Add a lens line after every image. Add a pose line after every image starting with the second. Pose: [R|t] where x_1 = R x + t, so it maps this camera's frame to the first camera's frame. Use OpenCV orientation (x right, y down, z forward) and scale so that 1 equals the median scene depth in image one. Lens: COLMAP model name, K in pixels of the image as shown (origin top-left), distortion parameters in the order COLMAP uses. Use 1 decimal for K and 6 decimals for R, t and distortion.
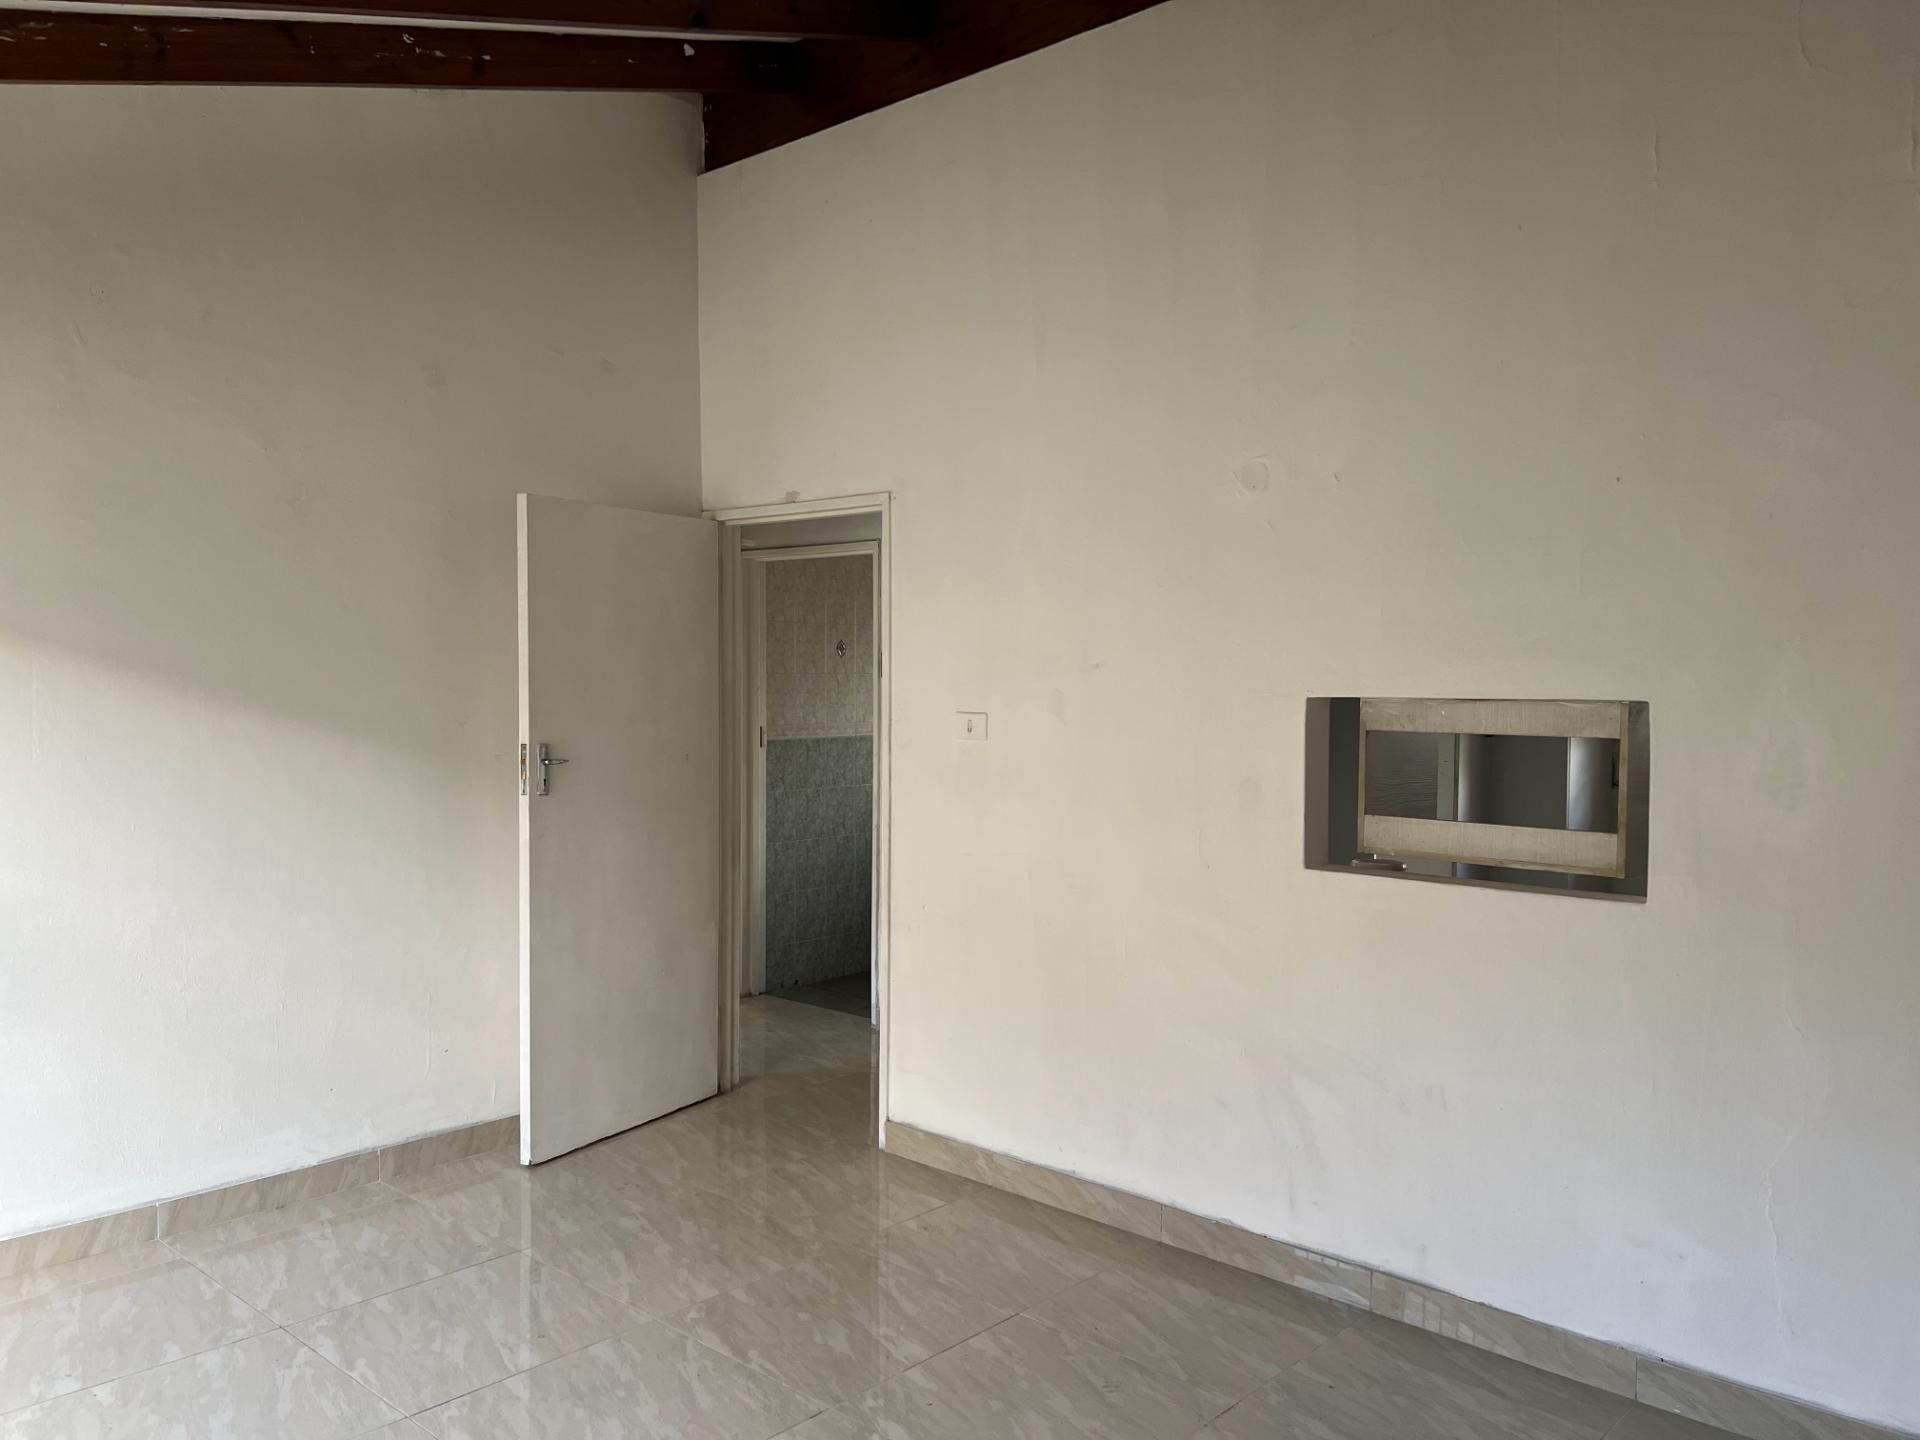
lens RADIAL K [[1445.6, 0, 955.6], [0, 1445.6, 716.0], [0, 0, 1]] dist [0.062497, -0.069134]
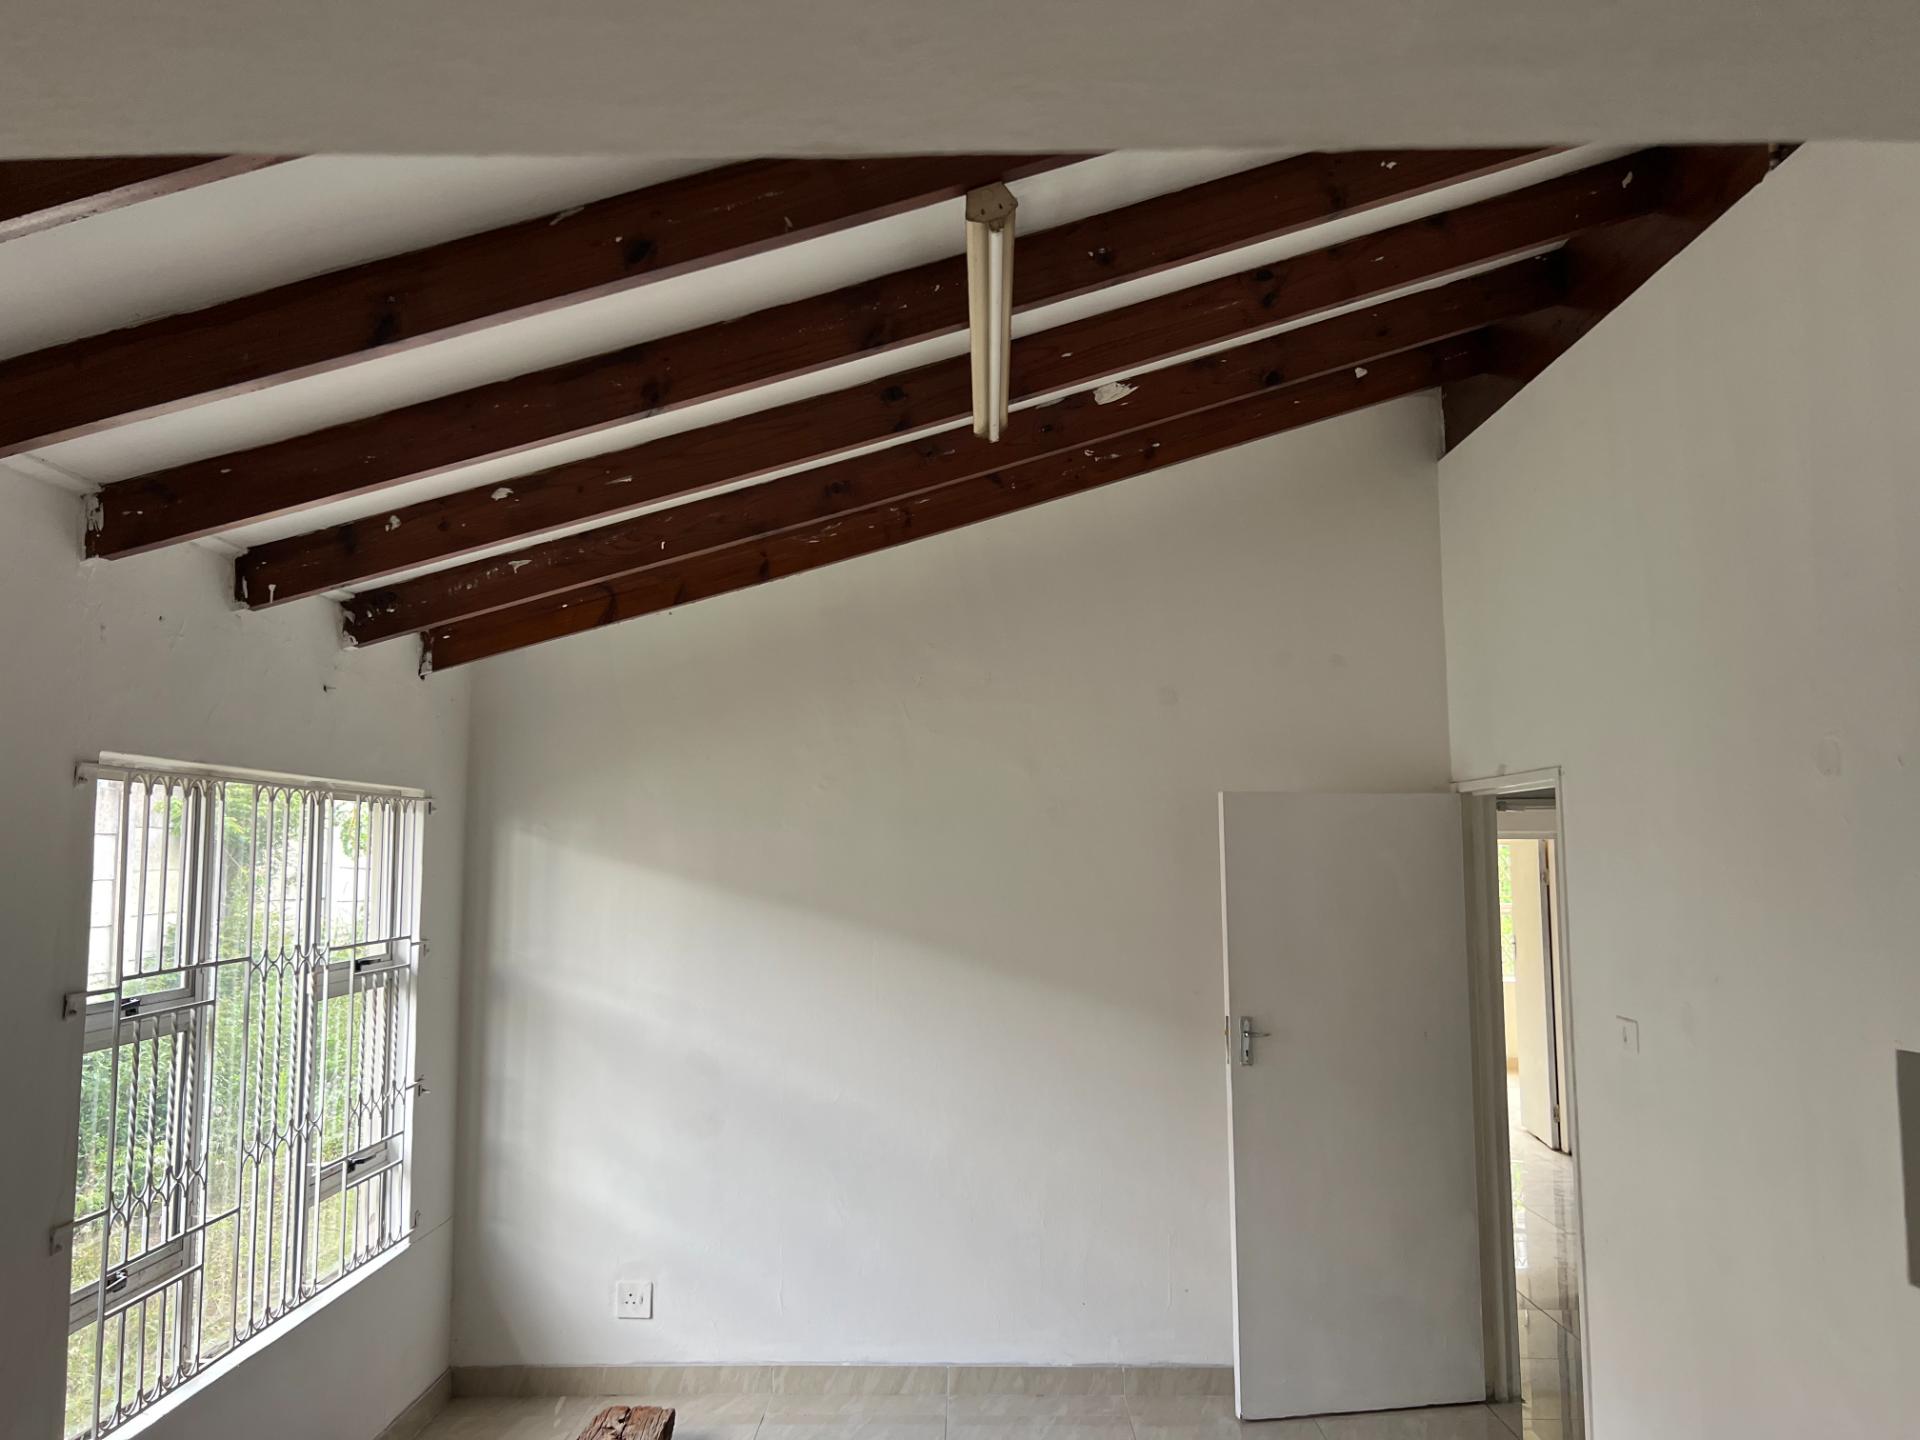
lens RADIAL K [[1445.6, 0, 957.1], [0, 1445.6, 724.1], [0, 0, 1]] dist [0.062497, -0.069134]
pose [[0.661812, -0.079209, -0.745474, 0.419684], [-0.011615, 0.993200, -0.115842, -0.073304], [0.749580, 0.085324, 0.656392, 0.098712]]
